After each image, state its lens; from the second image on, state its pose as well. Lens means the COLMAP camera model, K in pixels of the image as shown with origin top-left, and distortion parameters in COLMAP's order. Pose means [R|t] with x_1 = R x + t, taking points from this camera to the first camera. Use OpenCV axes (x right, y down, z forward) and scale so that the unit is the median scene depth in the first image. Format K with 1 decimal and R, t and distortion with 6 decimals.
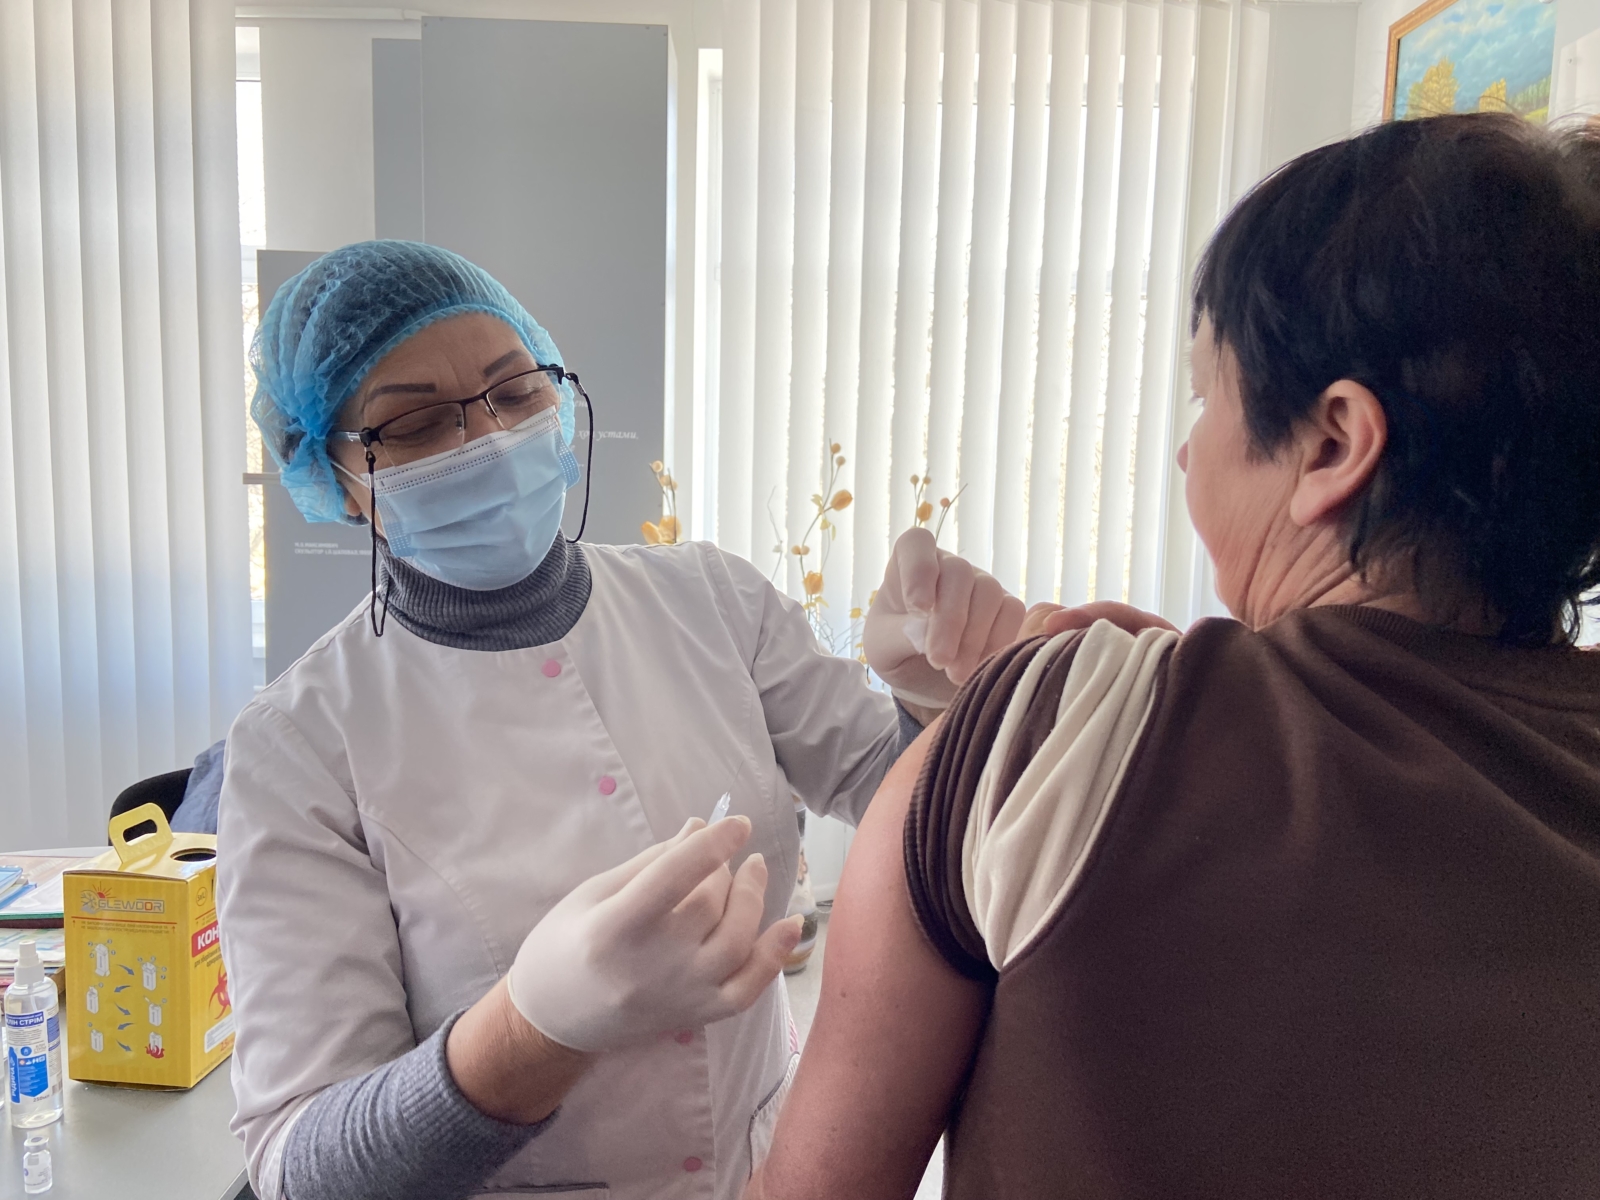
lens RADIAL K [[1207.8, 0, 798.5], [0, 1207.8, 598.3], [0, 0, 1]] dist [0.091111, -0.106177]
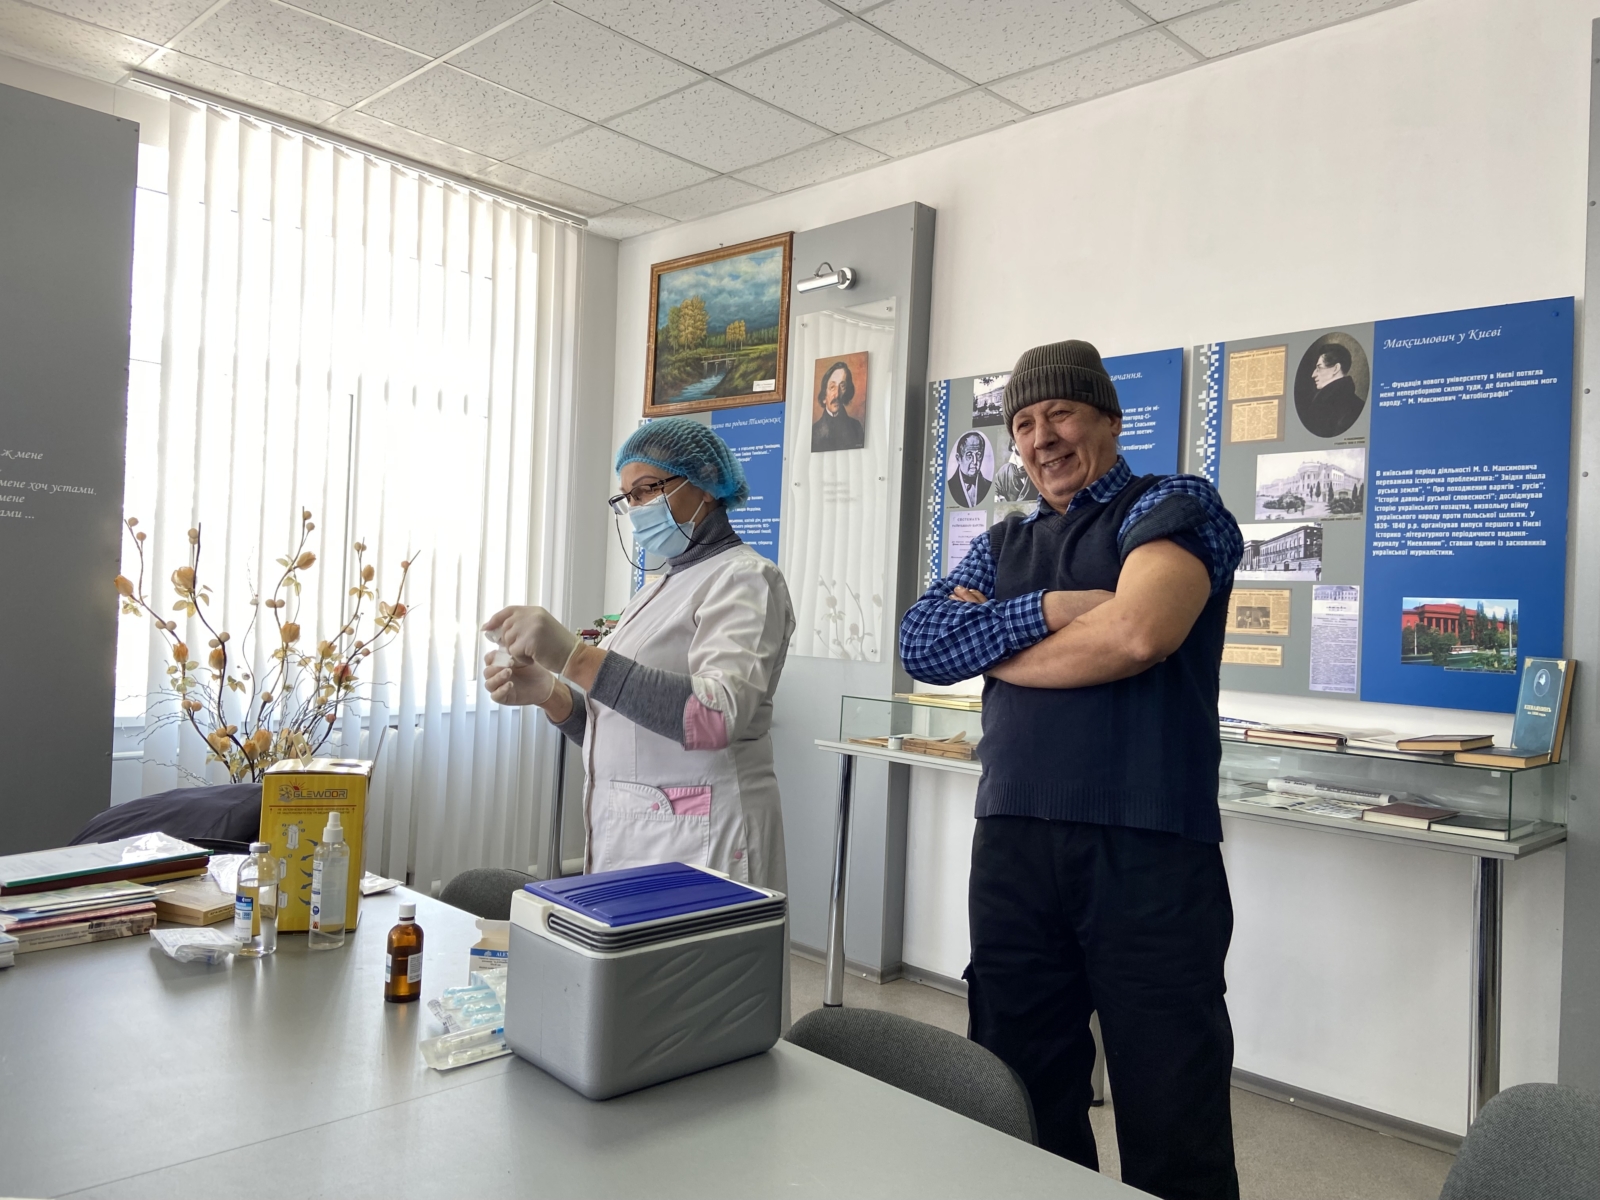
lens RADIAL K [[1207.8, 0, 782.9], [0, 1207.8, 594.1], [0, 0, 1]] dist [0.091111, -0.106177]
pose [[0.719121, 0.021084, 0.694565, -0.478992], [0.046682, 0.995816, -0.078560, 0.067756], [-0.693315, 0.088918, 0.715128, -0.154805]]
